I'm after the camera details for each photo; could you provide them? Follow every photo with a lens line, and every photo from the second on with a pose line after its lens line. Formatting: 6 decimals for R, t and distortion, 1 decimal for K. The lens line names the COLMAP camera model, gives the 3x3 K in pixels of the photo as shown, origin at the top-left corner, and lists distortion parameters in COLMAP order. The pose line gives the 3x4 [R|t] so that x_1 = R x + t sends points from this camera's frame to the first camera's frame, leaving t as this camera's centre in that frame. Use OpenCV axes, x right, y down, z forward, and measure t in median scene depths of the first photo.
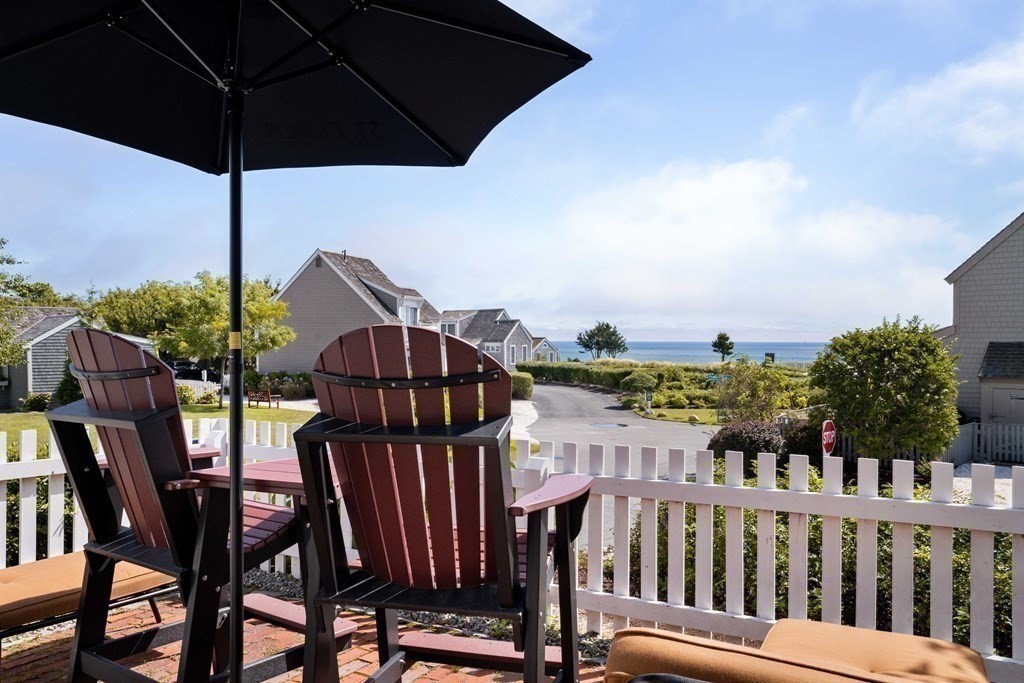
lens RADIAL K [[775.1, 0, 511.0], [0, 775.1, 343.3], [0, 0, 1]] dist [0.000841, 0.000954]
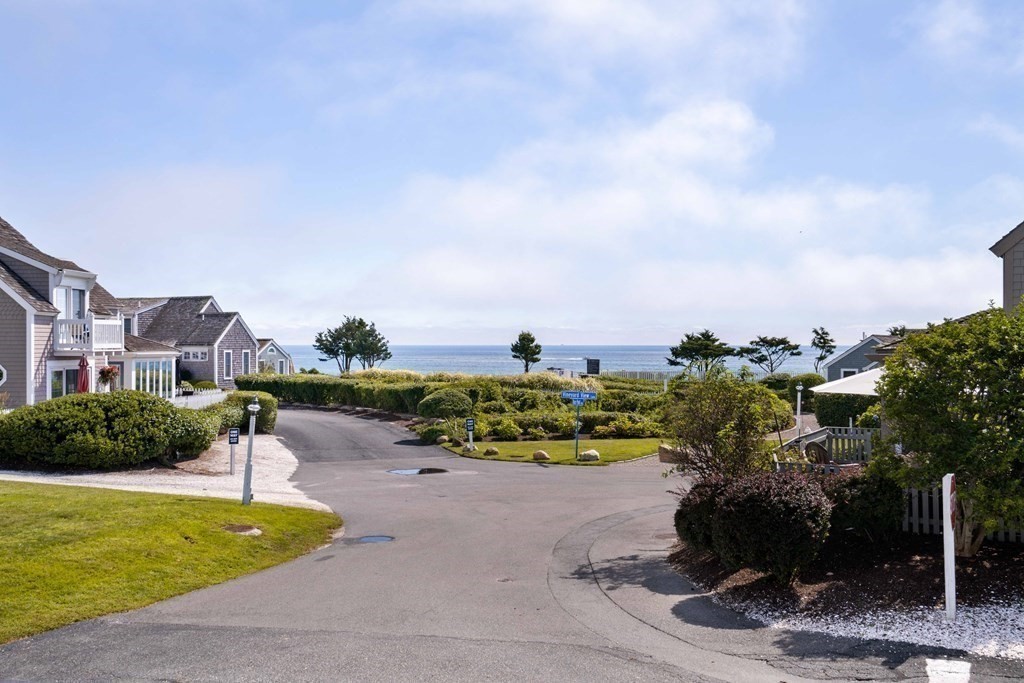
lens RADIAL K [[985.5, 0, 513.2], [0, 985.5, 338.7], [0, 0, 1]] dist [0.038720, 0.000000]
pose [[0.945665, -0.000615, 0.325142, -0.045238], [0.003605, 0.999957, -0.008595, 0.000652], [-0.325122, 0.009300, 0.945626, 0.118441]]
